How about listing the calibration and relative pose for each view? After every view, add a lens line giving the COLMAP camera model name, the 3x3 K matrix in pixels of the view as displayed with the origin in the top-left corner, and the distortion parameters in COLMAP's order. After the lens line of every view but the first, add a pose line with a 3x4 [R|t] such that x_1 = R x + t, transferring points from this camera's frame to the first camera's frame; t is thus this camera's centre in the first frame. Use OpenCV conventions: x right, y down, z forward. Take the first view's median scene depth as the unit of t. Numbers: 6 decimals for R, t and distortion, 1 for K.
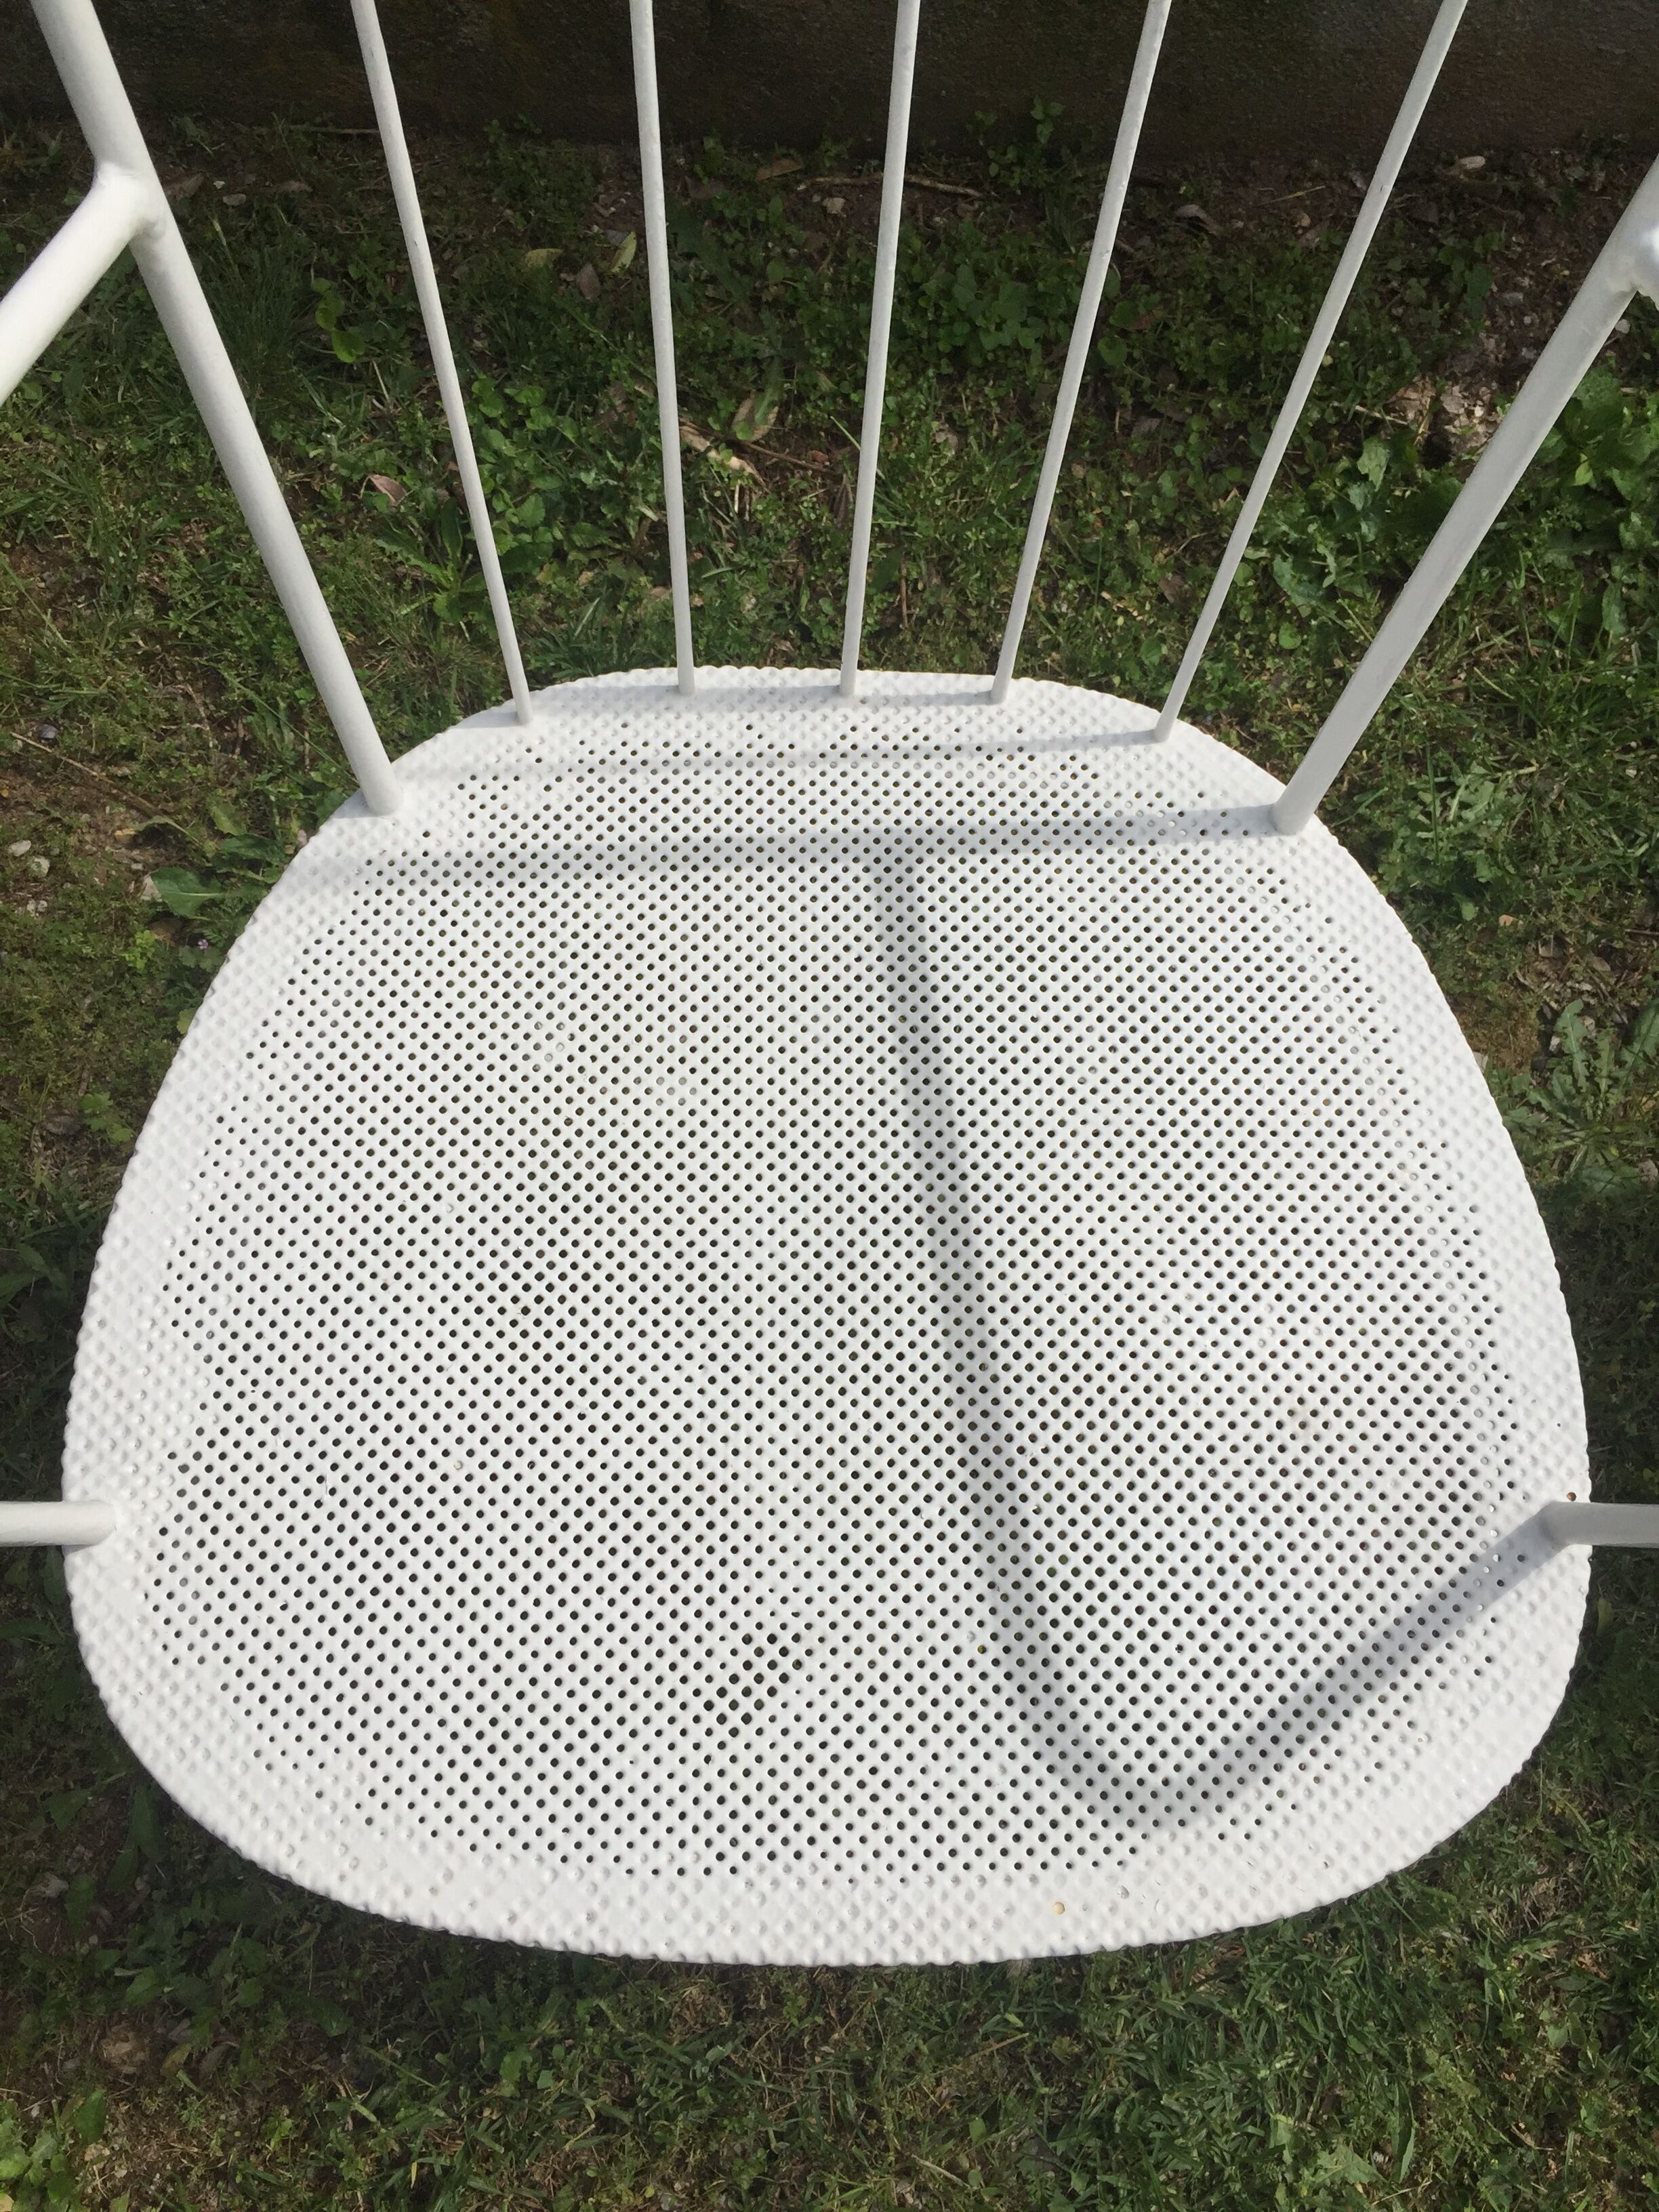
lens RADIAL K [[1876.3, 0, 826.8], [0, 1876.3, 1091.4], [0, 0, 1]] dist [0.083671, -0.126479]
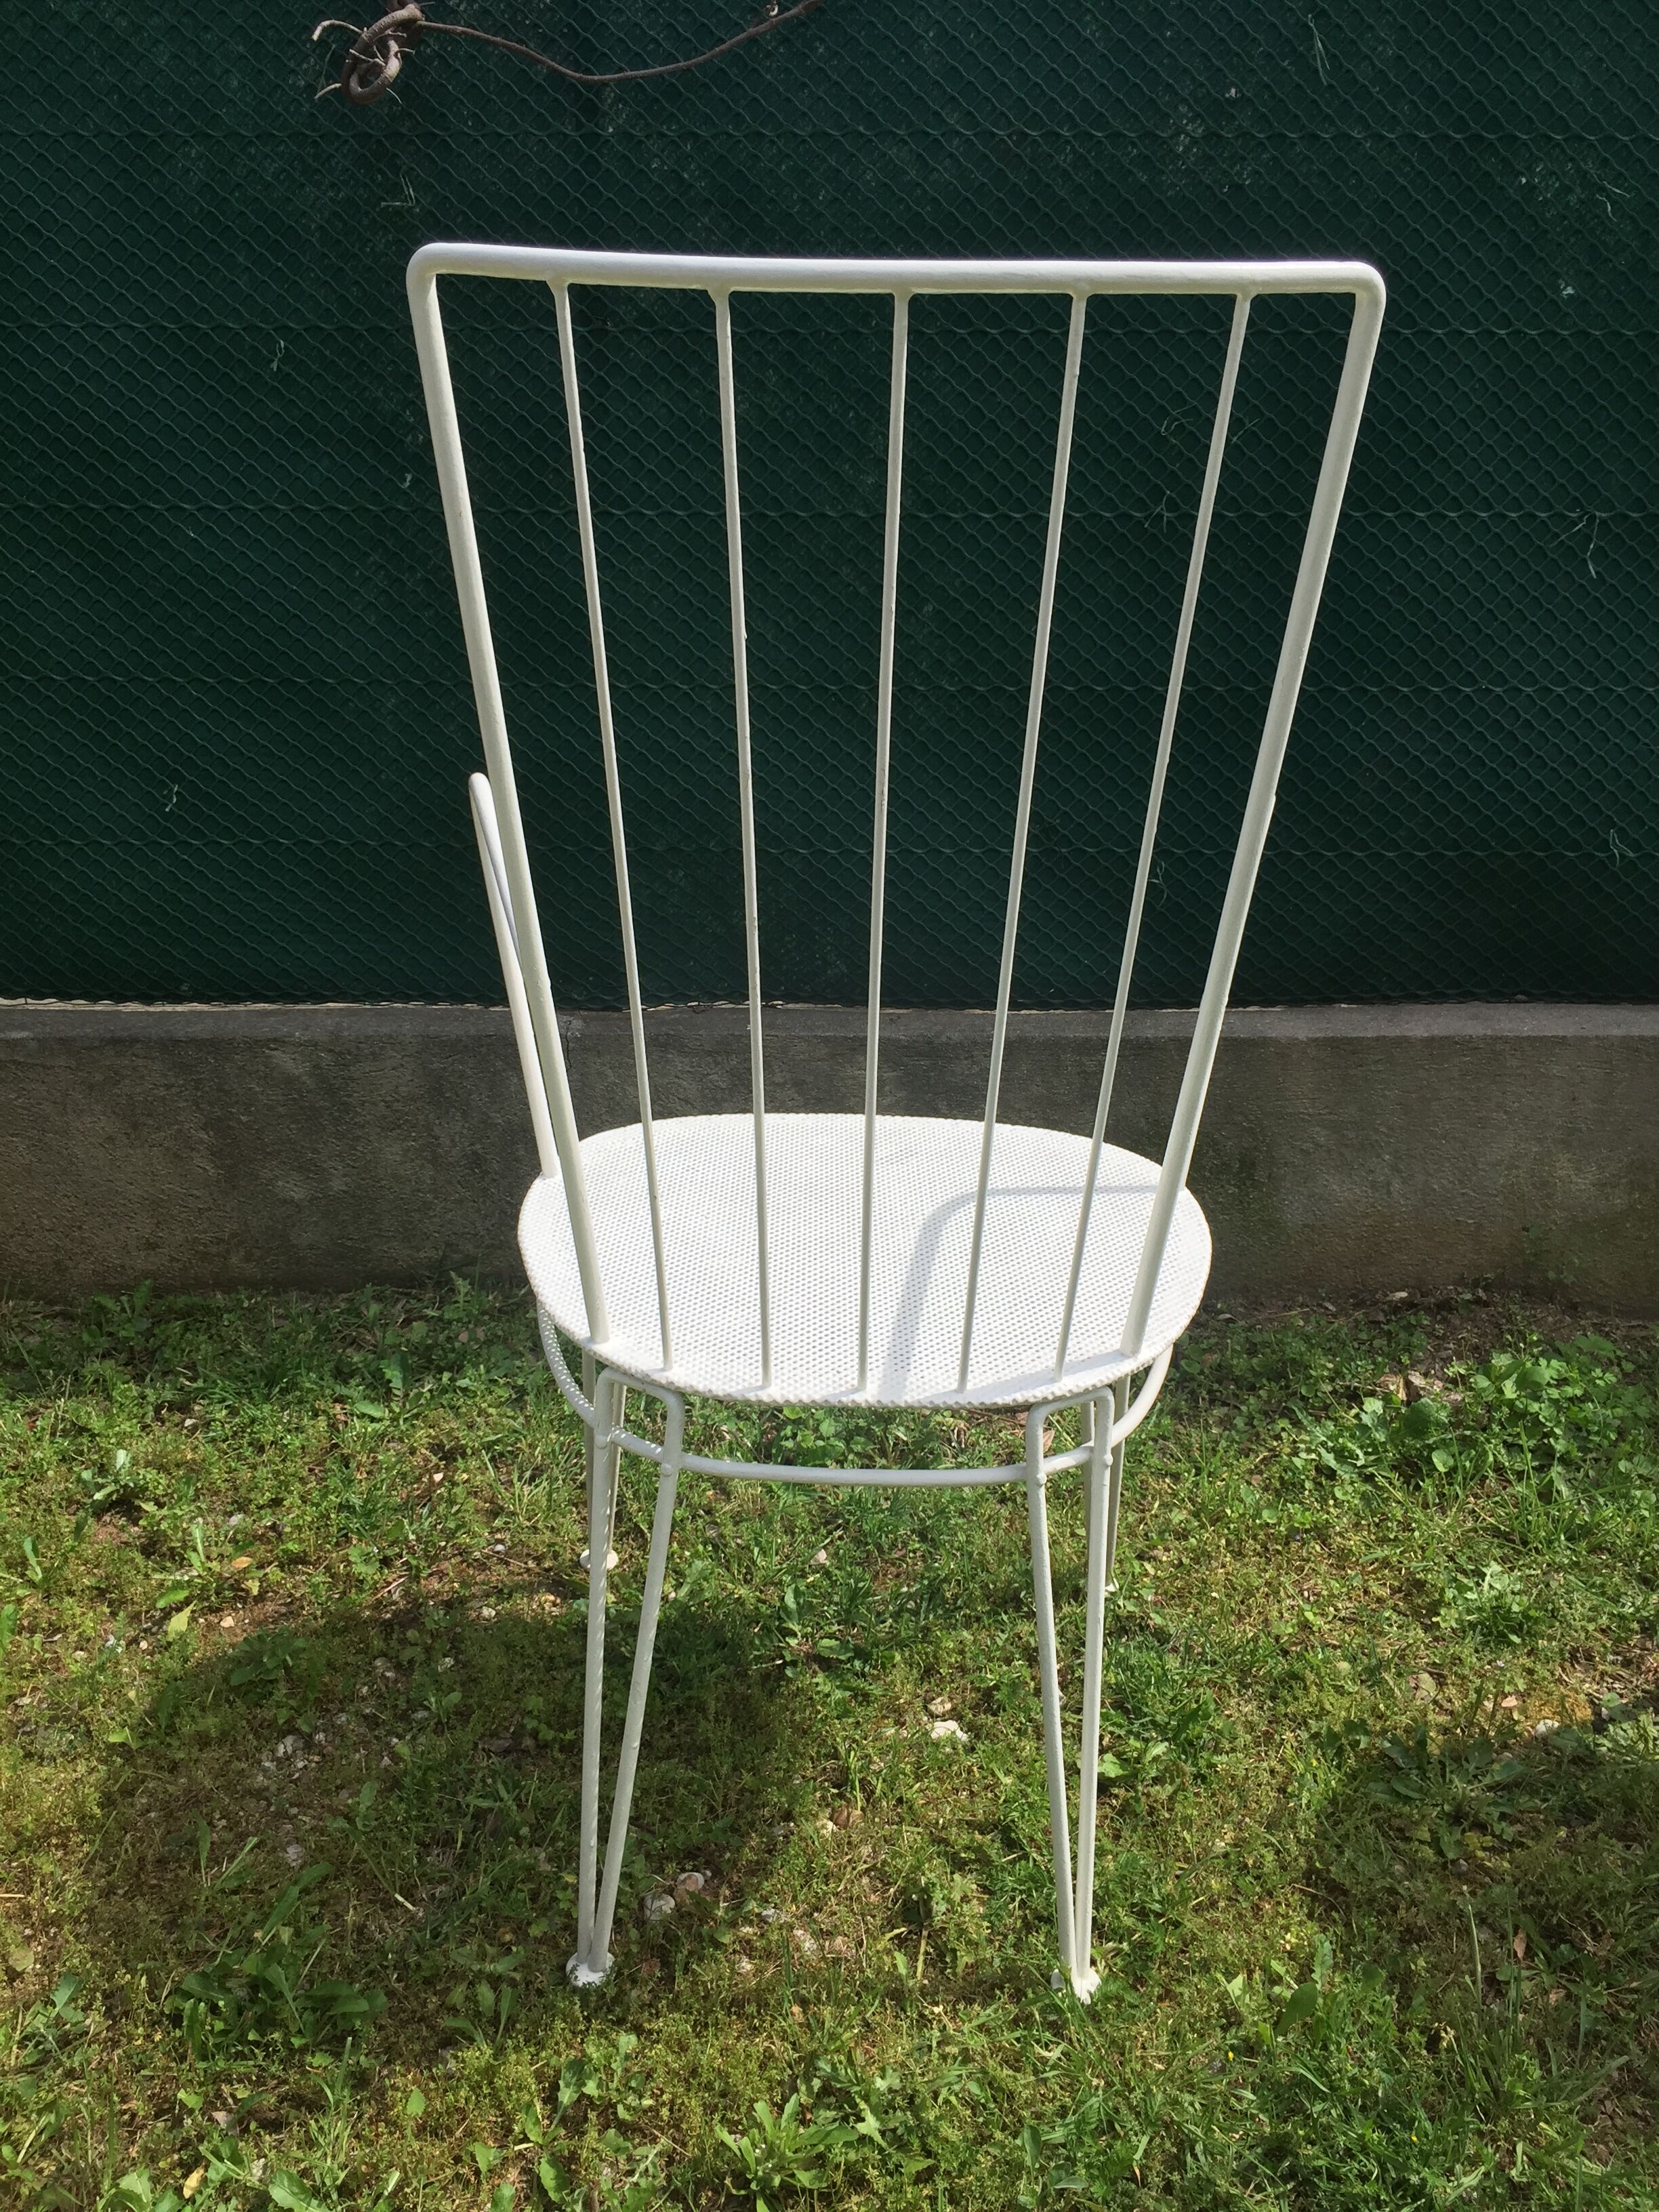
lens RADIAL K [[1876.3, 0, 816.7], [0, 1876.3, 1088.9], [0, 0, 1]] dist [0.083671, -0.126479]
pose [[0.999477, -0.021507, -0.024146, -0.203133], [-0.003828, 0.662766, -0.748817, 1.111096], [0.032108, 0.748518, 0.662337, -0.367834]]
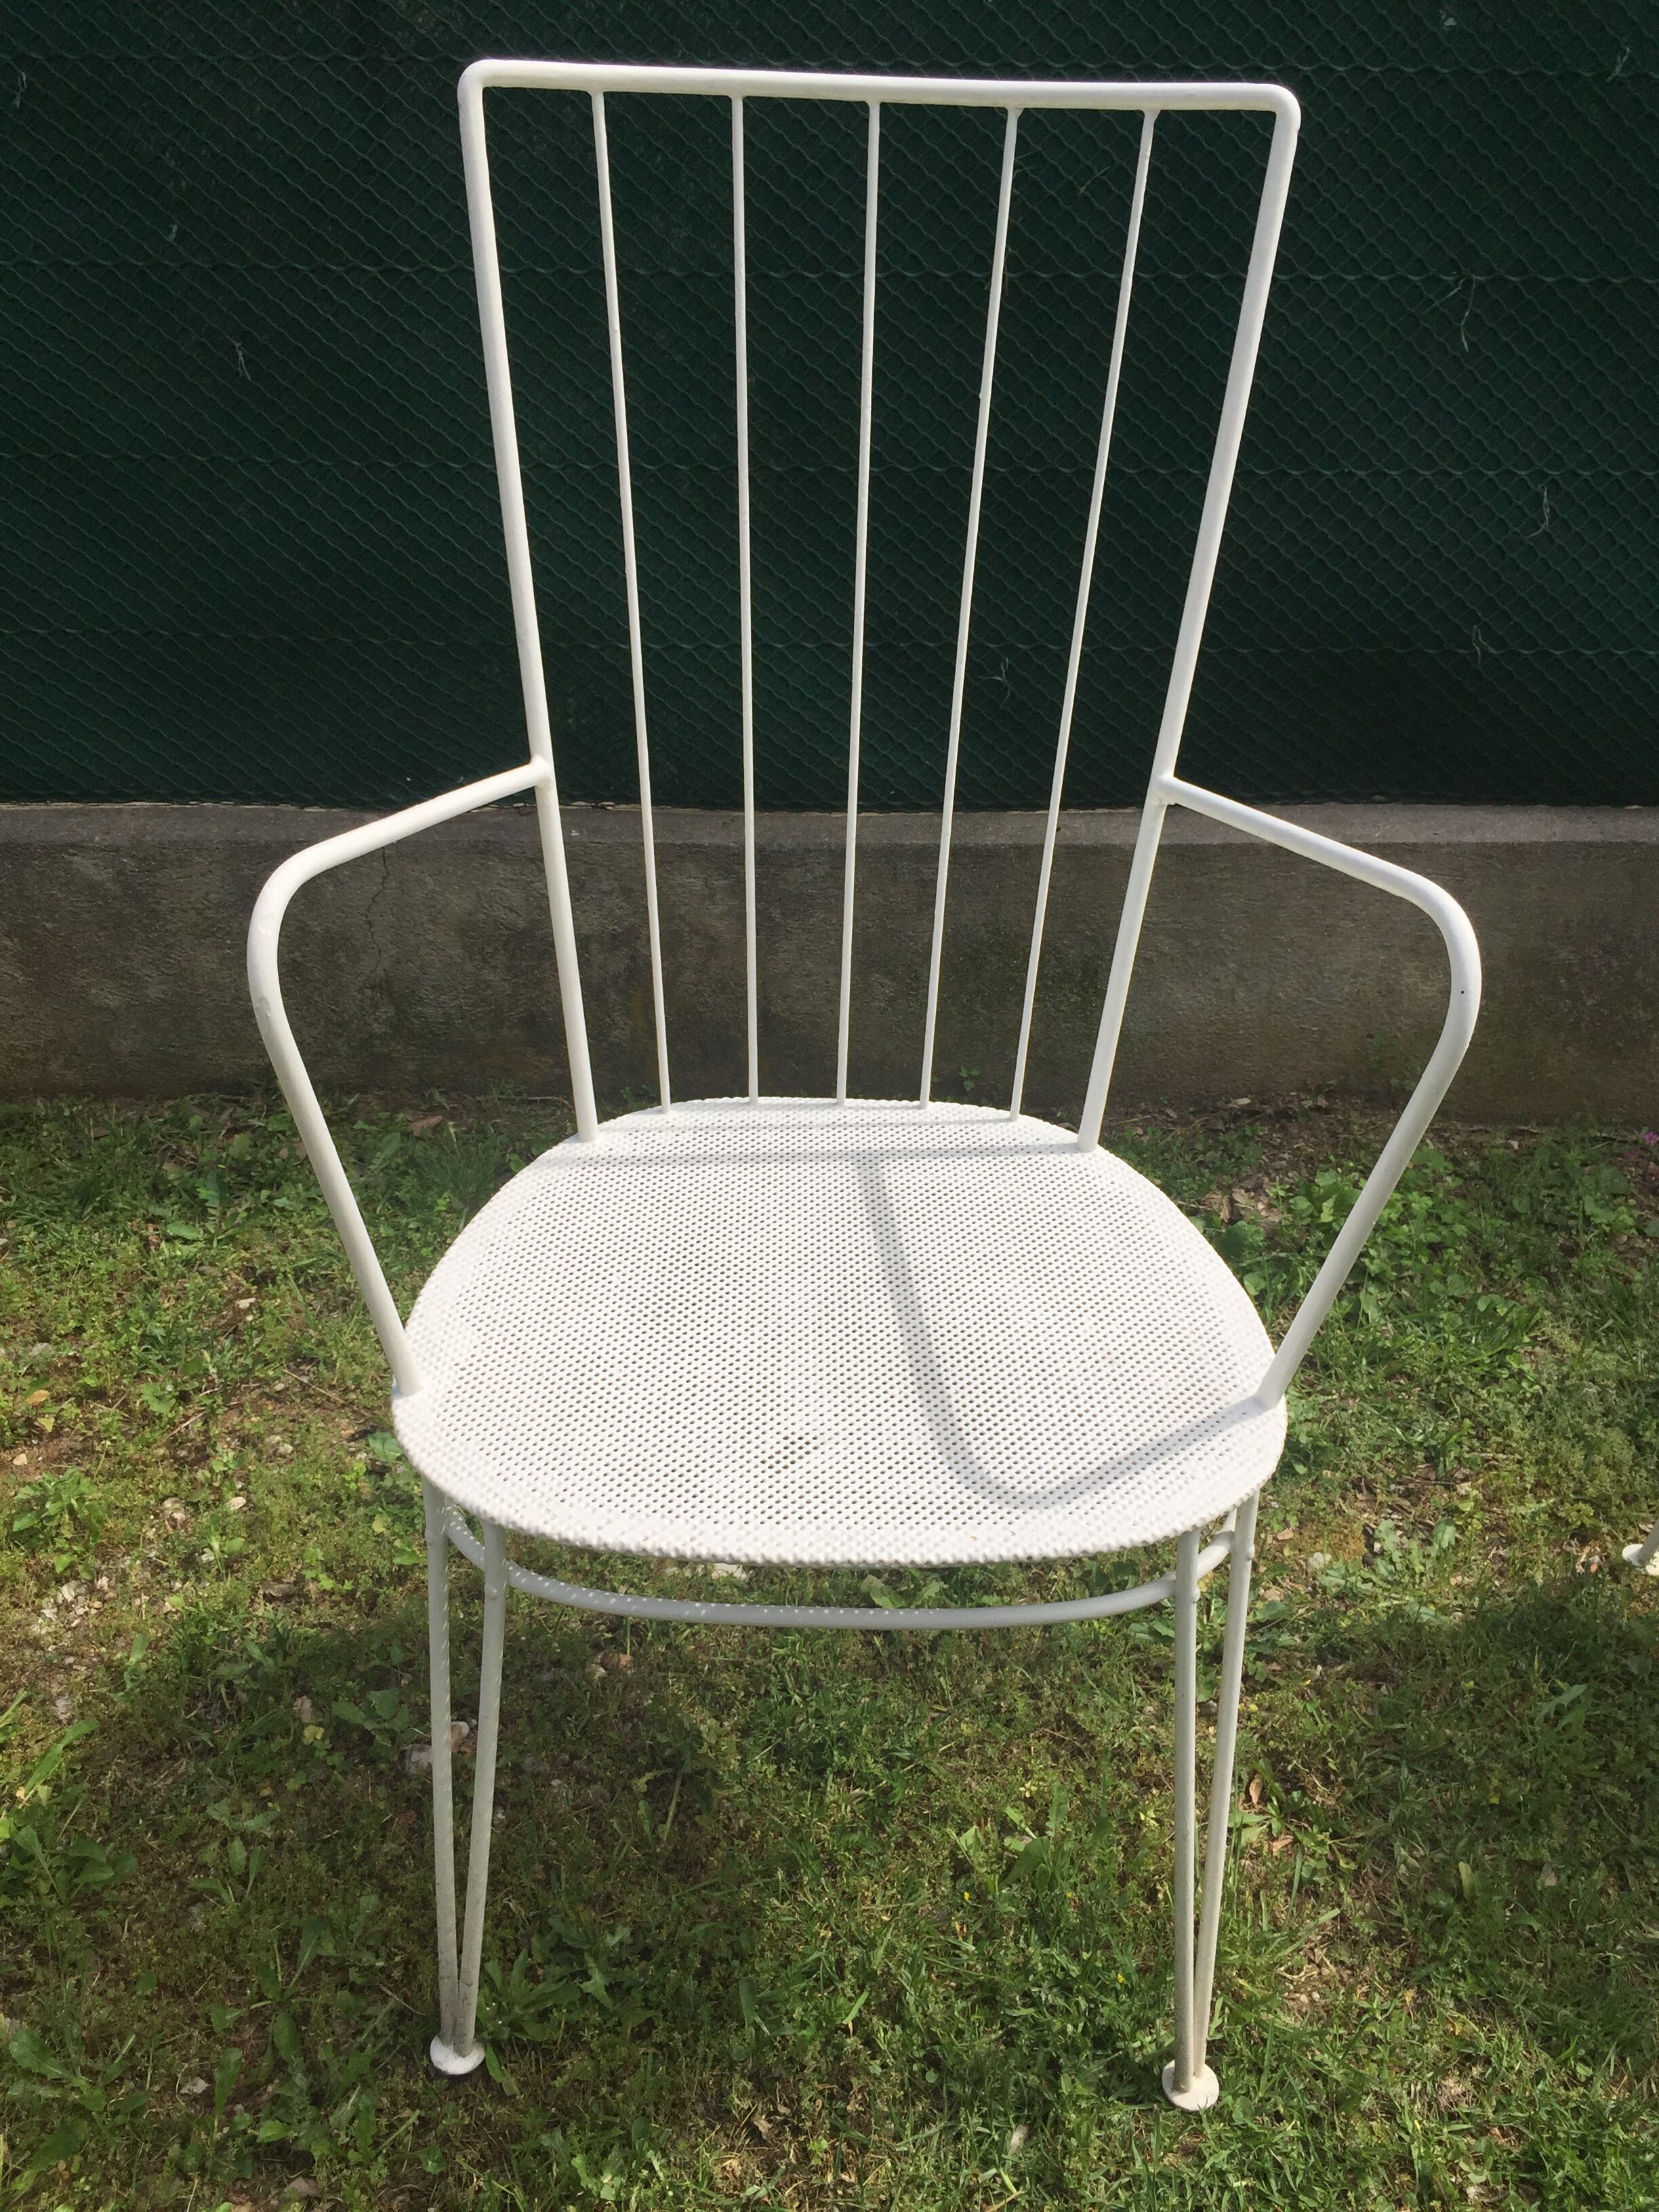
lens RADIAL K [[1876.3, 0, 810.8], [0, 1876.3, 1085.3], [0, 0, 1]] dist [0.083671, -0.126479]
pose [[0.999735, -0.016975, -0.015529, 0.010512], [0.003245, 0.772285, -0.635268, 0.940560], [0.022777, 0.635049, 0.772136, -0.428790]]
